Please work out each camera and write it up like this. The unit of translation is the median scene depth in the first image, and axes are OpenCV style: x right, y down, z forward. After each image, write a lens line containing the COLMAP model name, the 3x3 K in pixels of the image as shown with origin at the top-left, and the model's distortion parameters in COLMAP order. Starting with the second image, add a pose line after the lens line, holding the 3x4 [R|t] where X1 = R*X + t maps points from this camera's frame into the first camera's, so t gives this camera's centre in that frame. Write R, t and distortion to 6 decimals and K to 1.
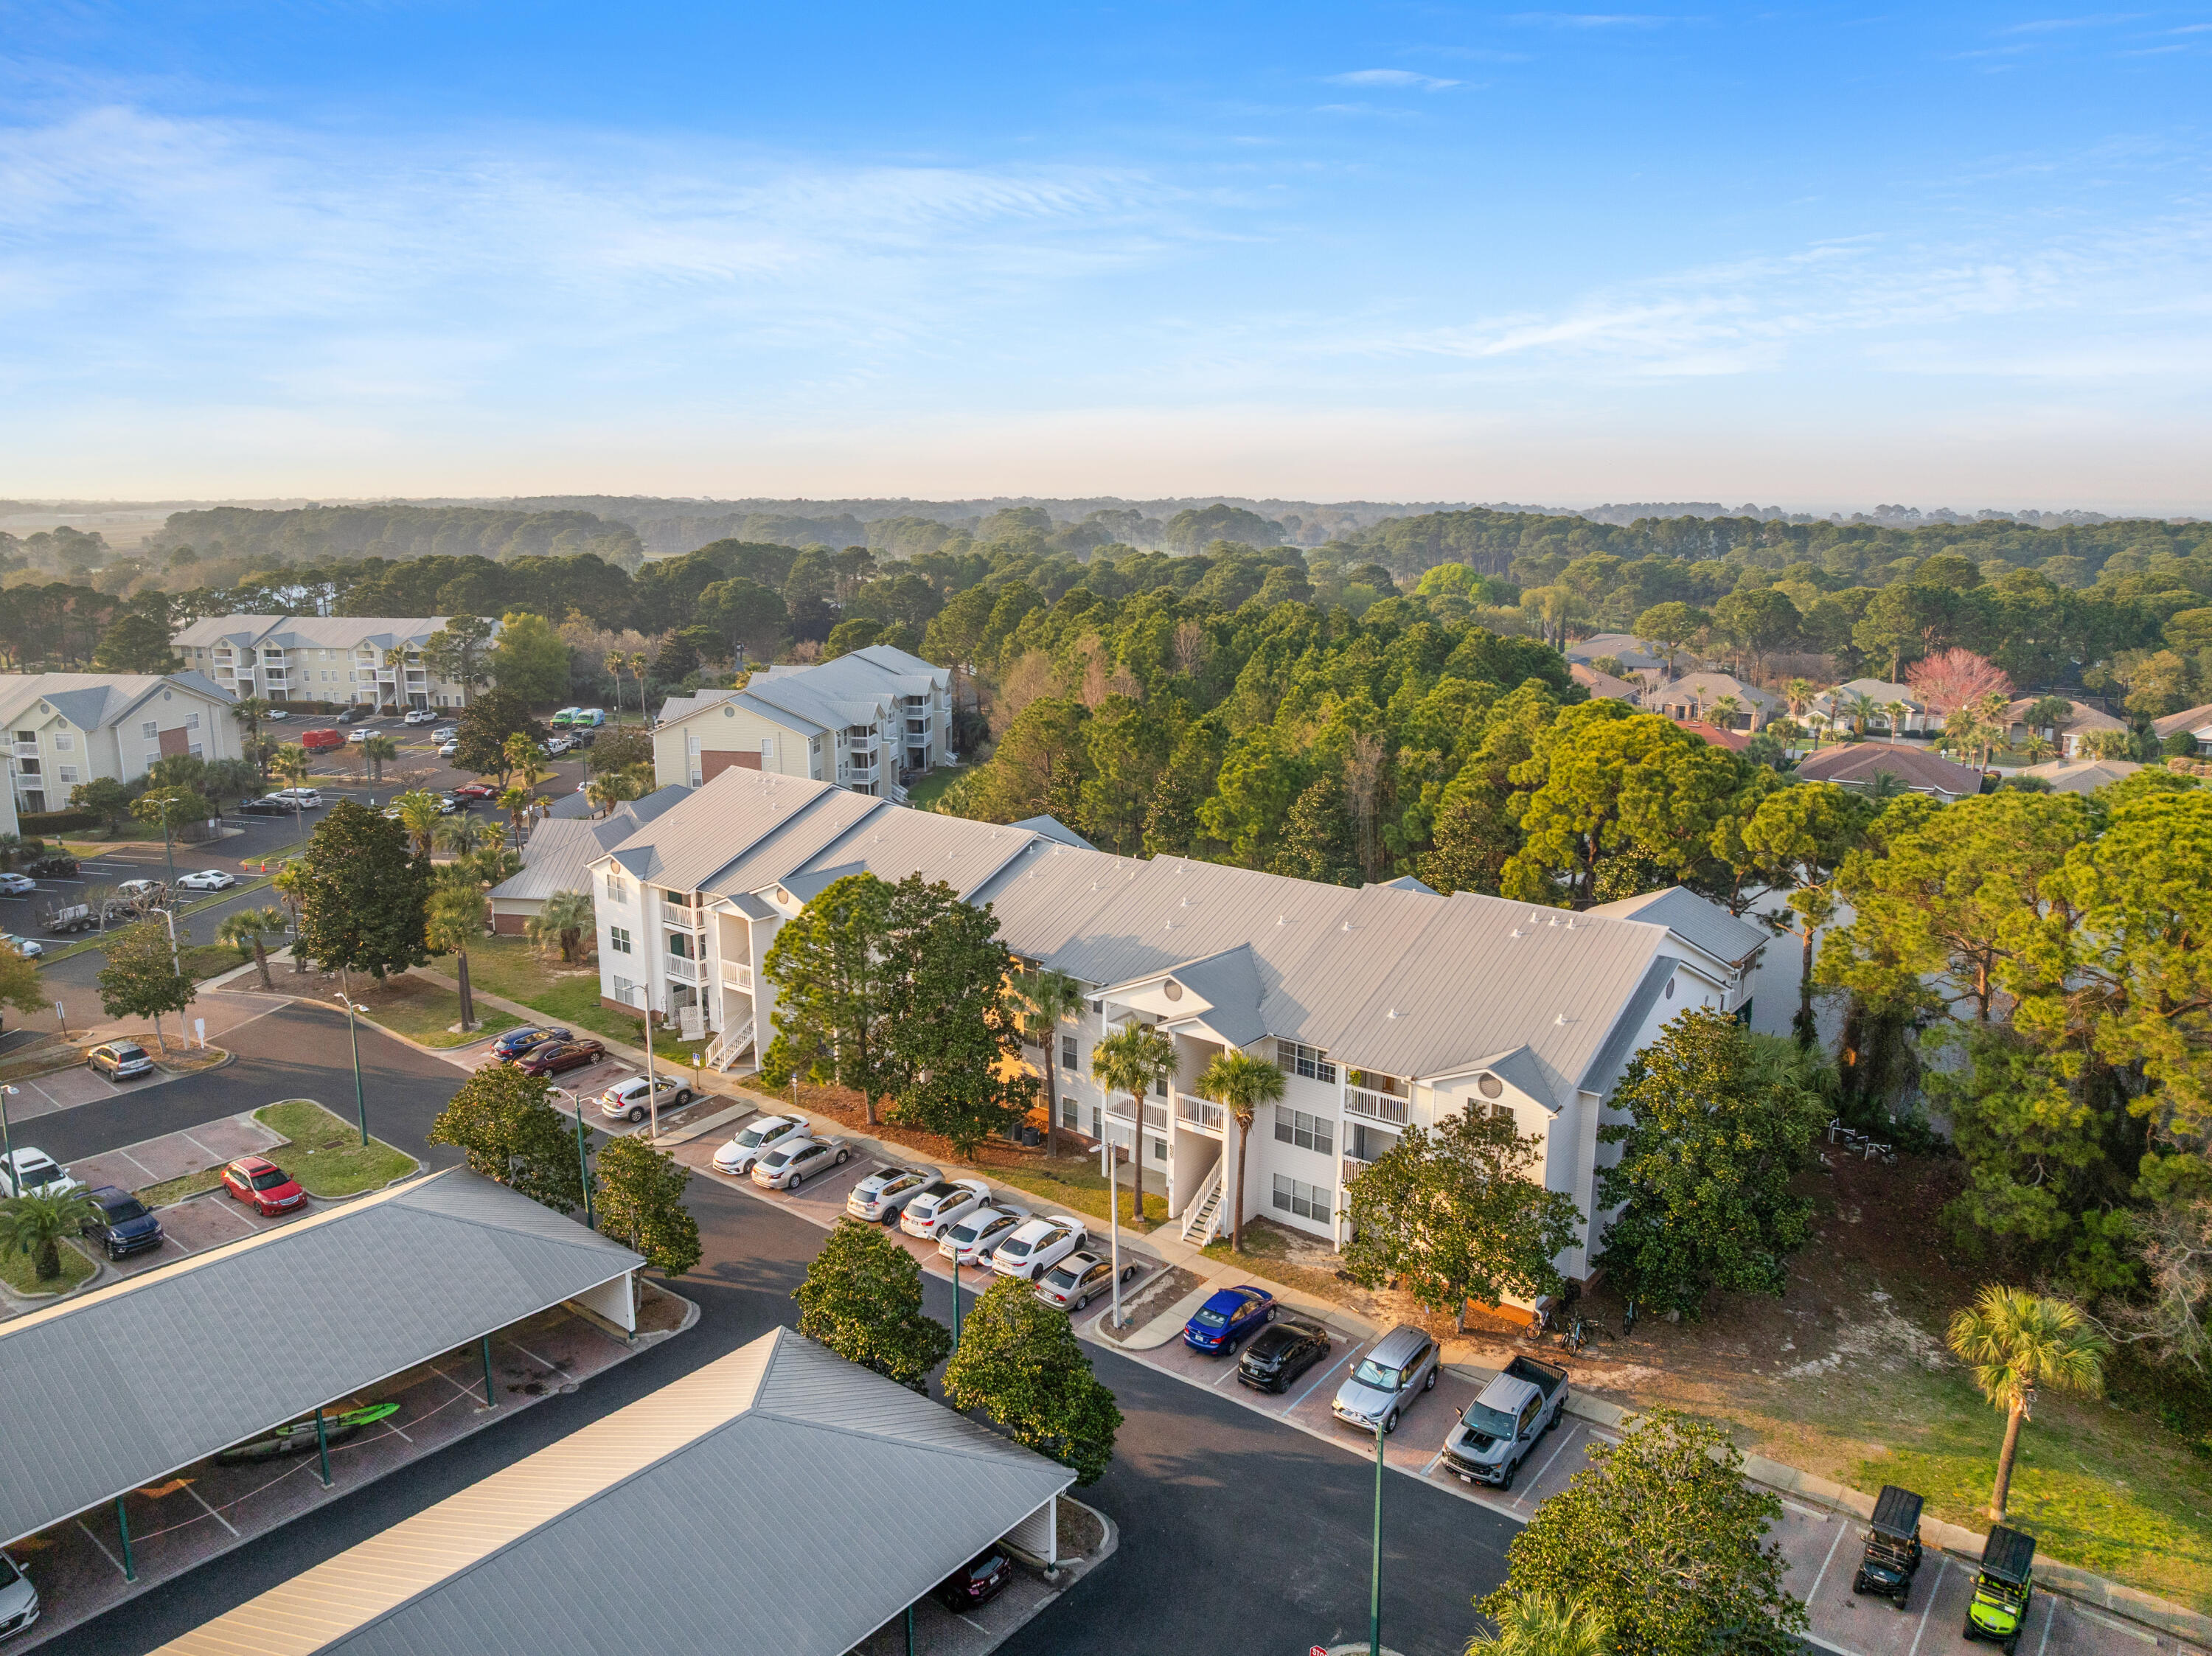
lens RADIAL K [[1550.0, 0, 1108.9], [0, 1550.0, 820.4], [0, 0, 1]] dist [-0.039257, 0.004977]
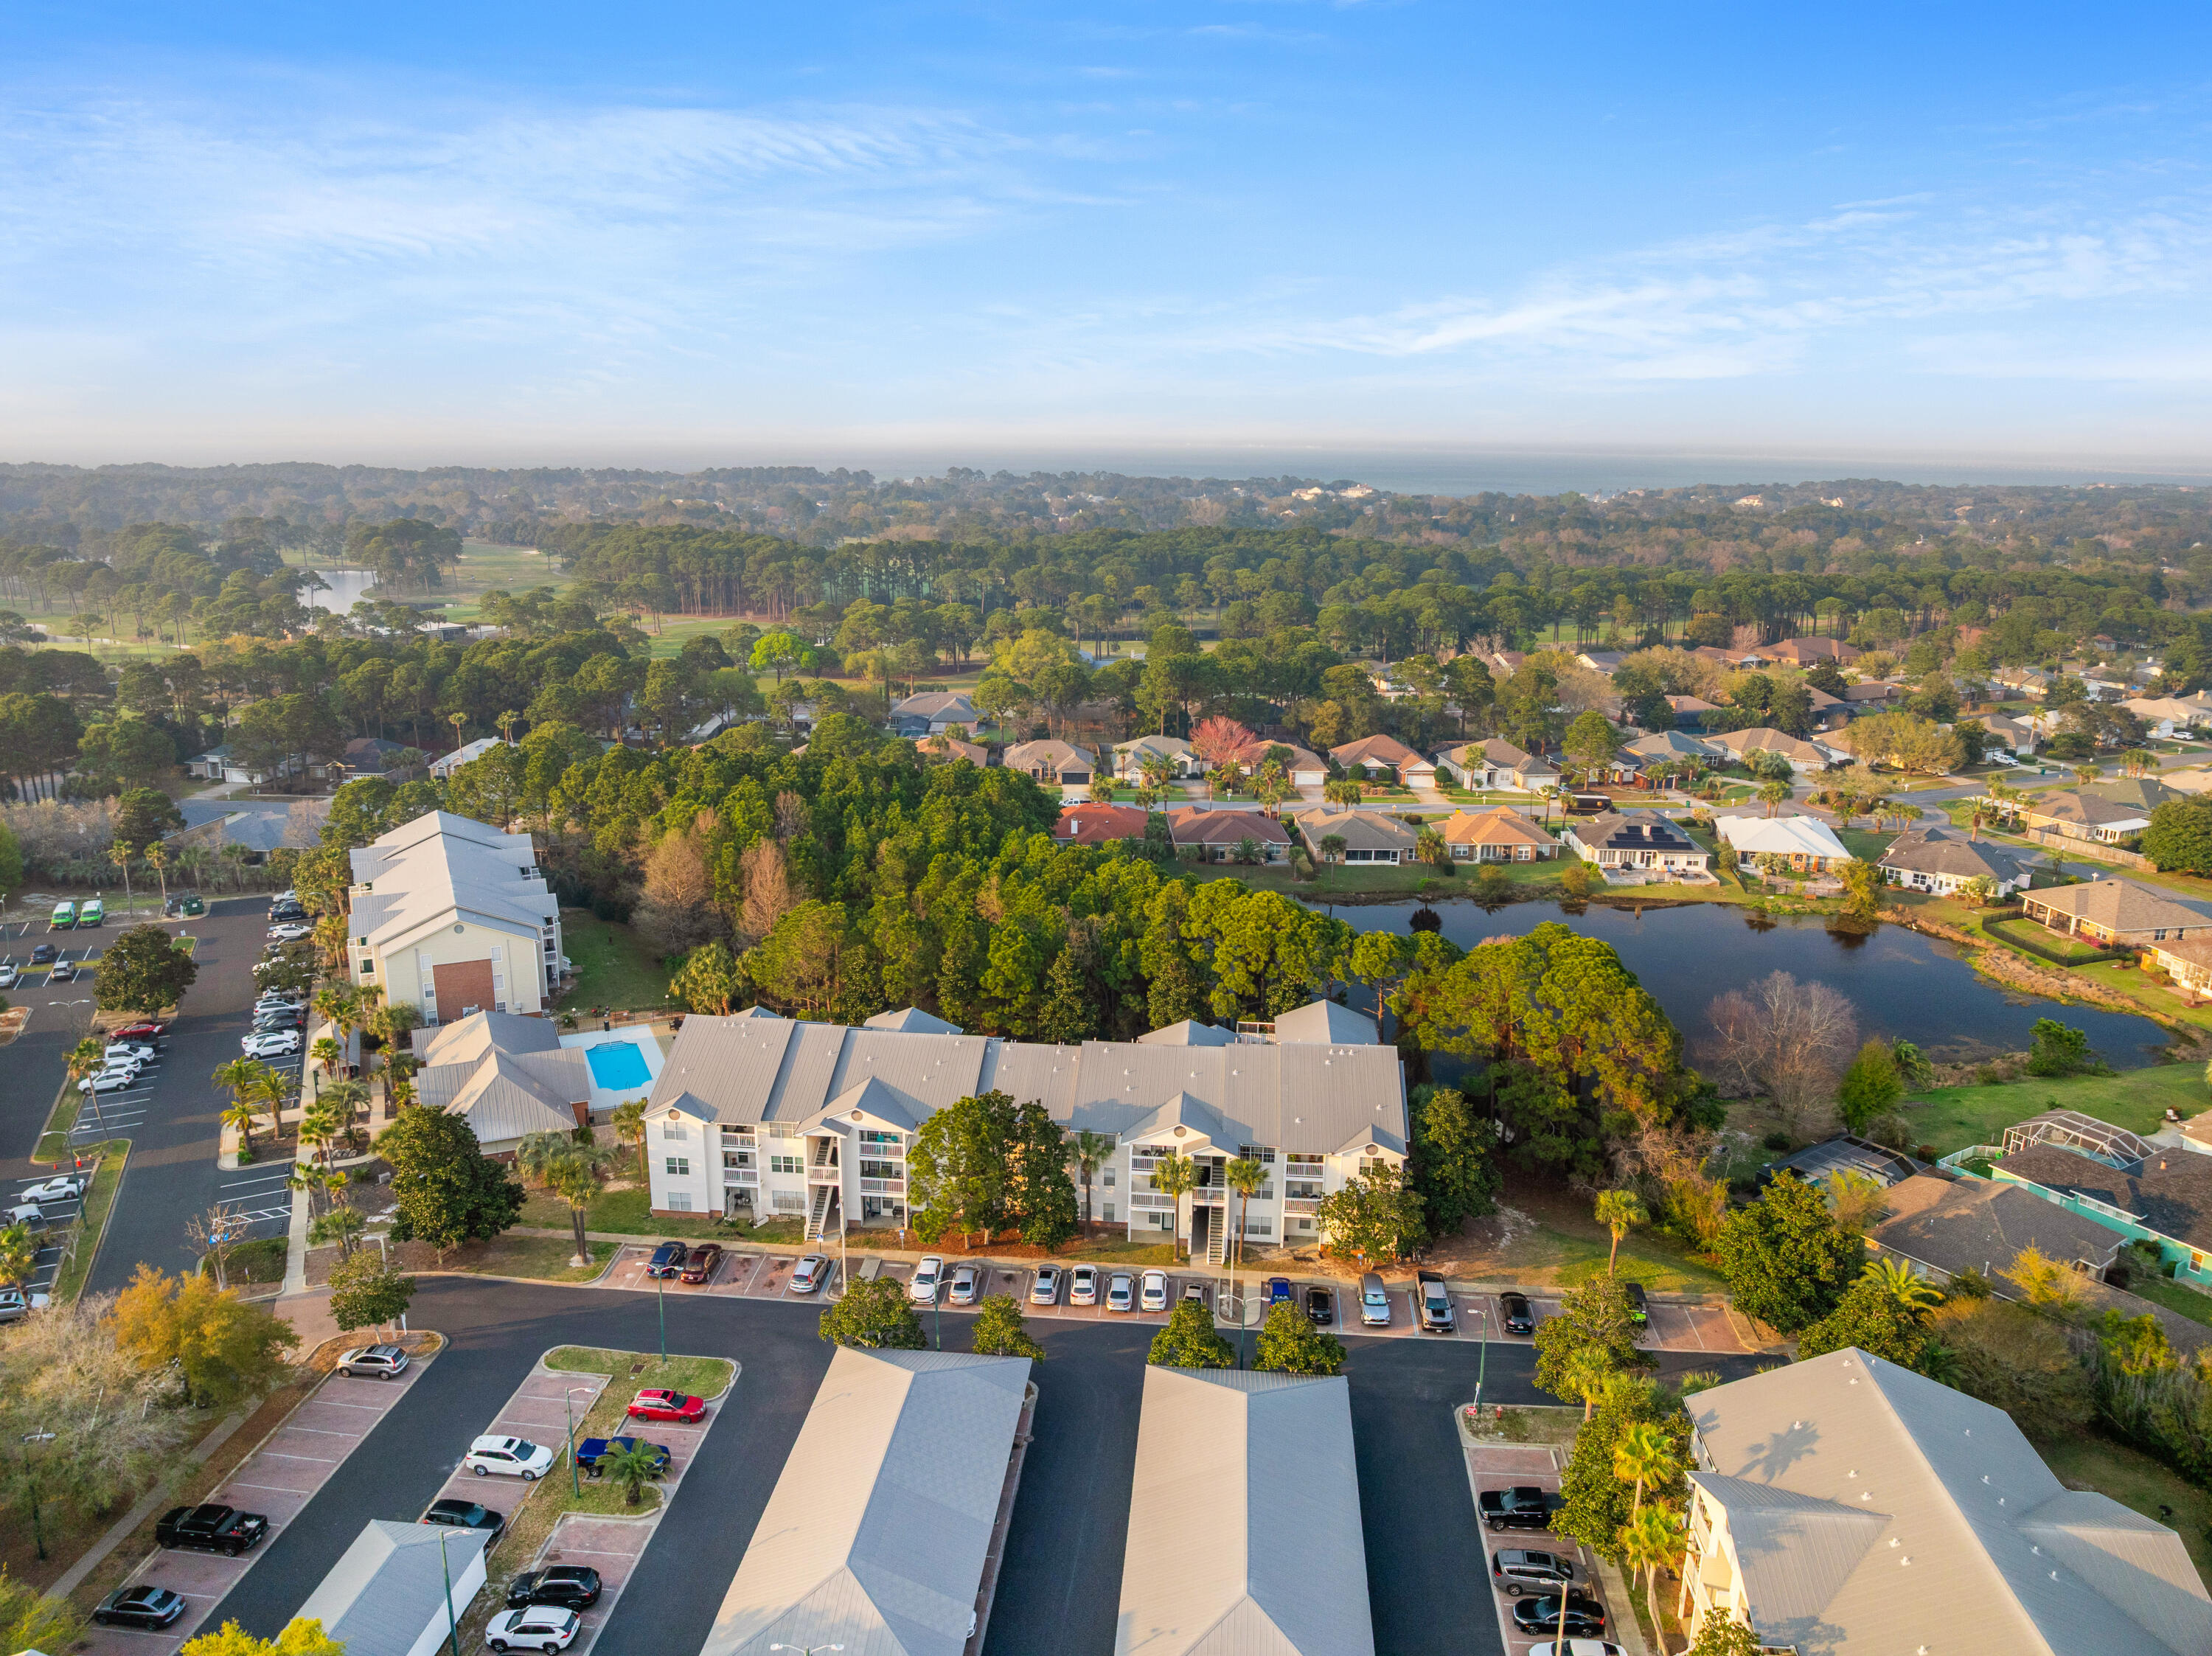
lens RADIAL K [[1550.0, 0, 1104.6], [0, 1550.0, 820.2], [0, 0, 1]] dist [-0.039257, 0.004977]
pose [[0.836584, -0.125566, 0.533254, -0.735123], [0.103925, 0.992079, 0.070566, -0.299619], [-0.537891, -0.003616, 0.843007, -0.364896]]
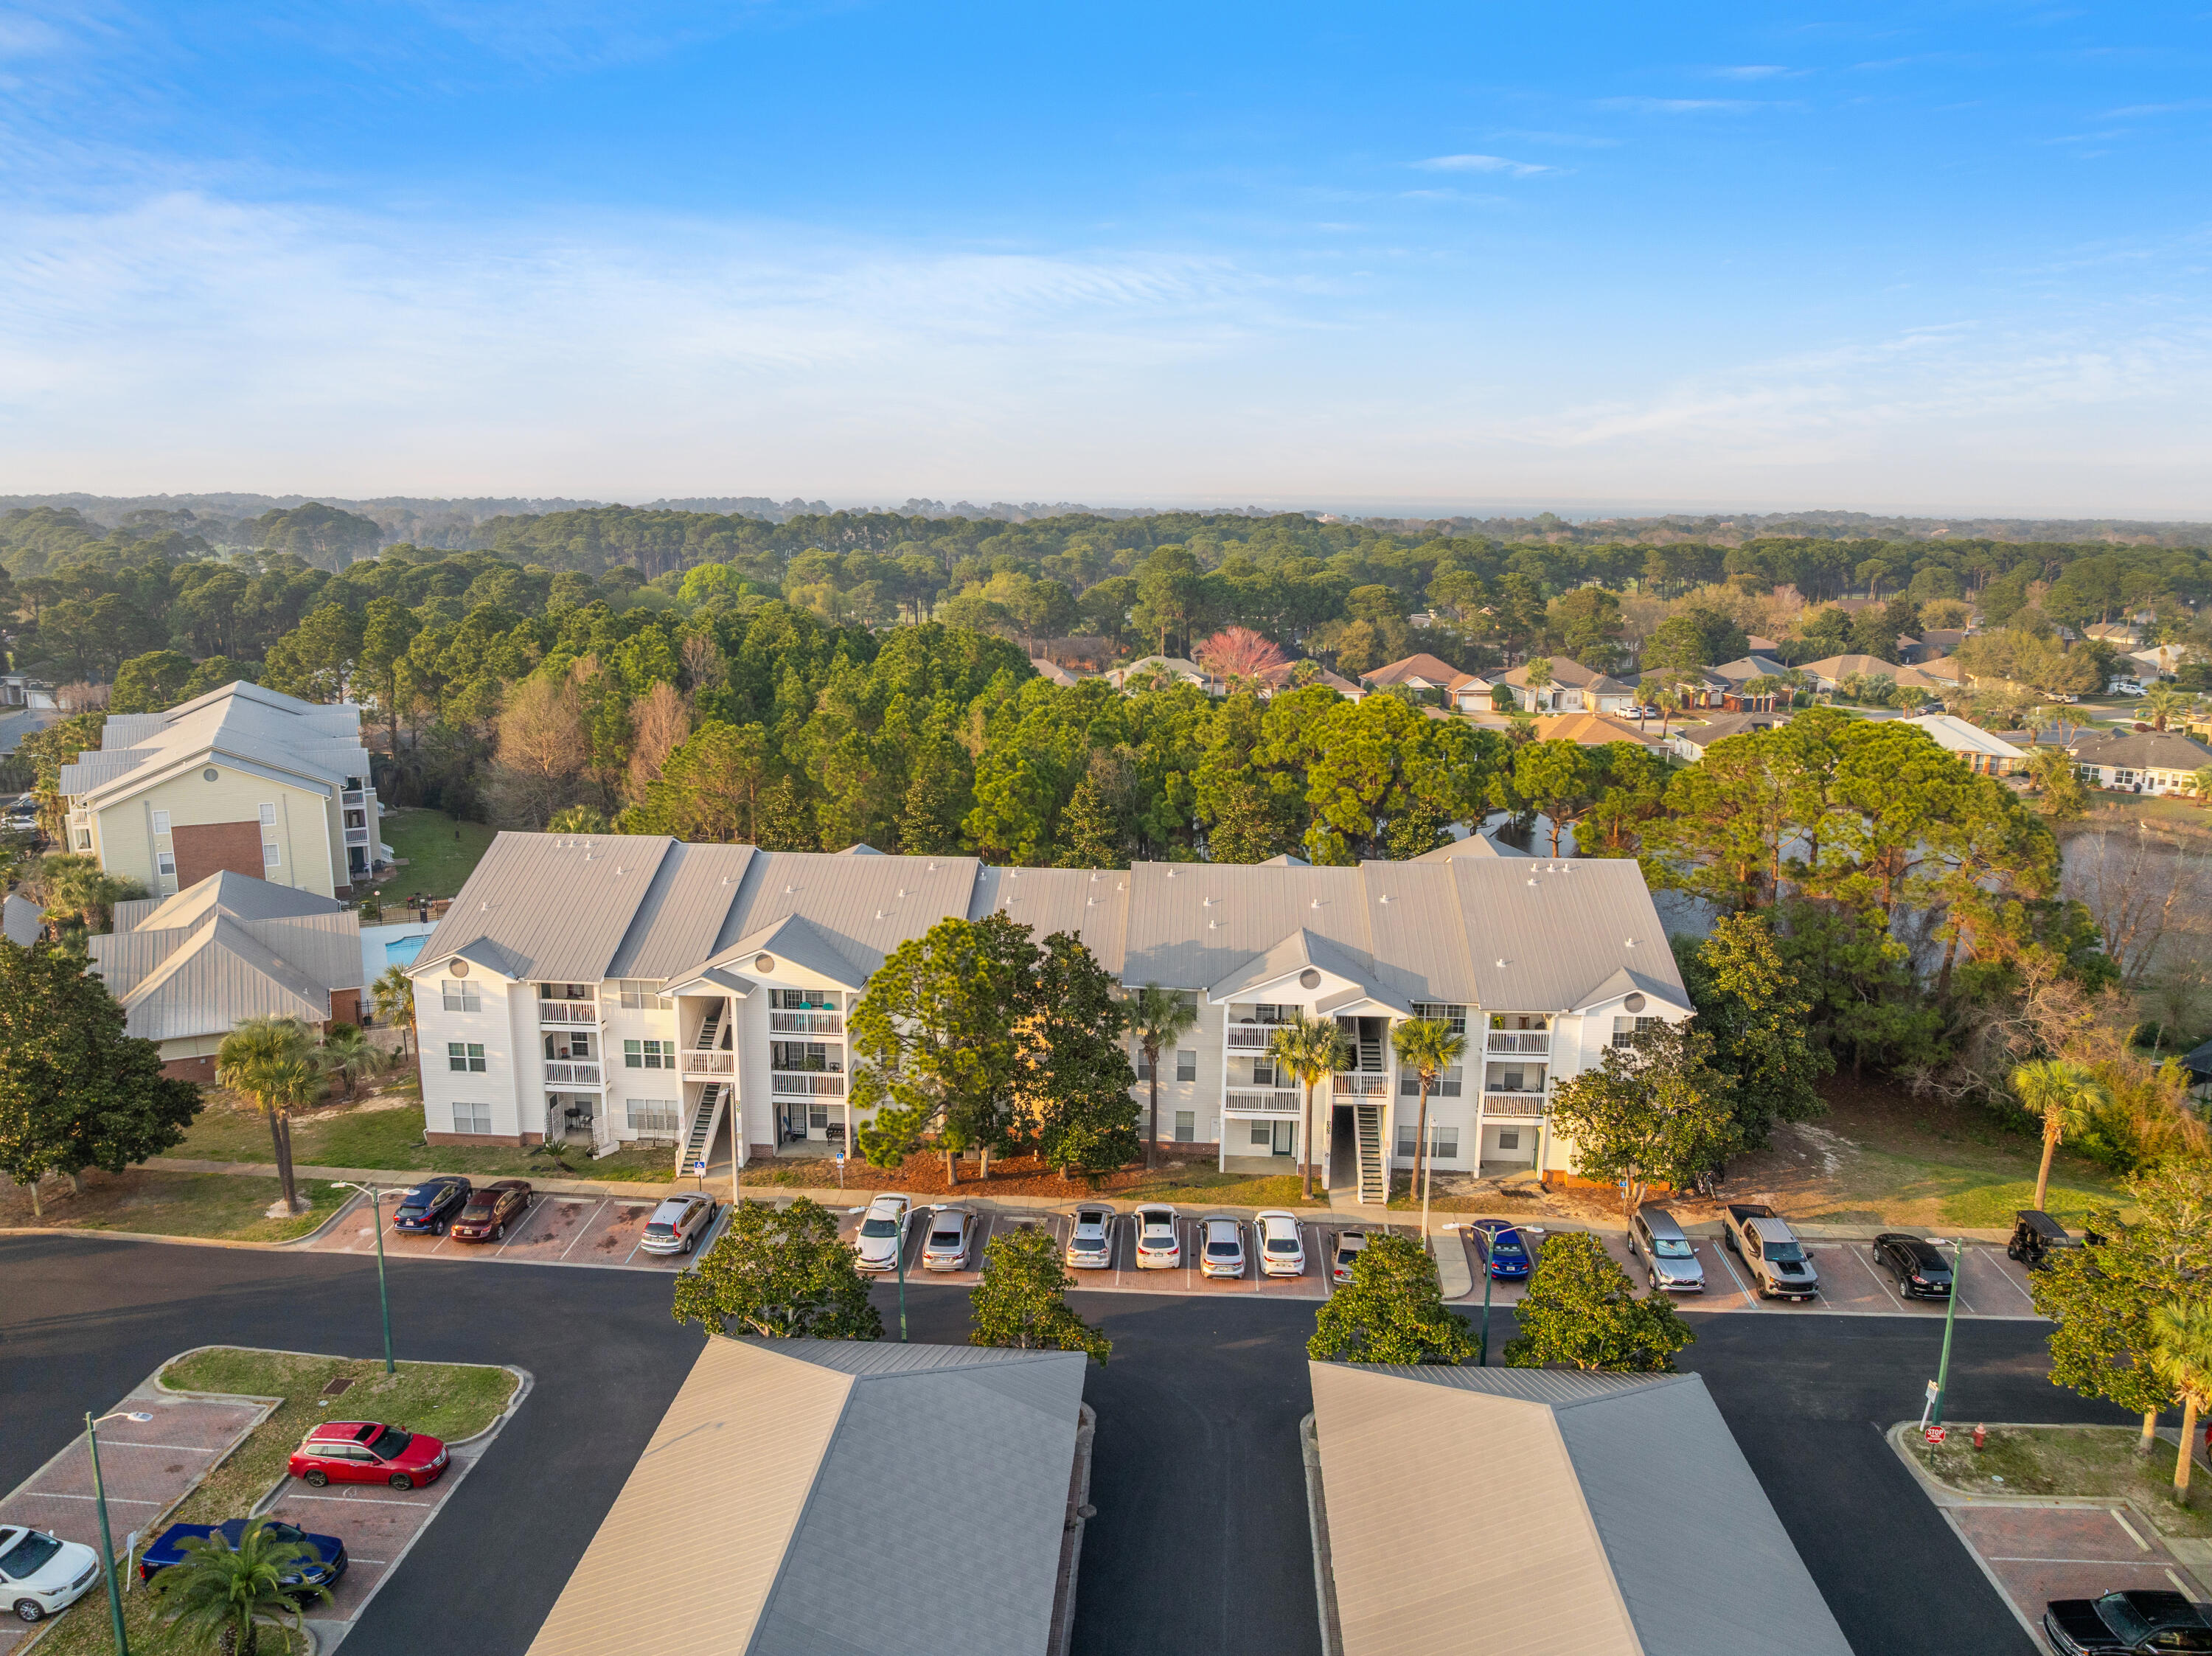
lens RADIAL K [[1550.0, 0, 1102.8], [0, 1550.0, 822.3], [0, 0, 1]] dist [-0.039257, 0.004977]
pose [[0.822144, -0.112695, 0.558013, -0.513676], [0.109830, 0.993194, 0.038766, -0.042860], [-0.558584, 0.029416, 0.828926, 0.146600]]
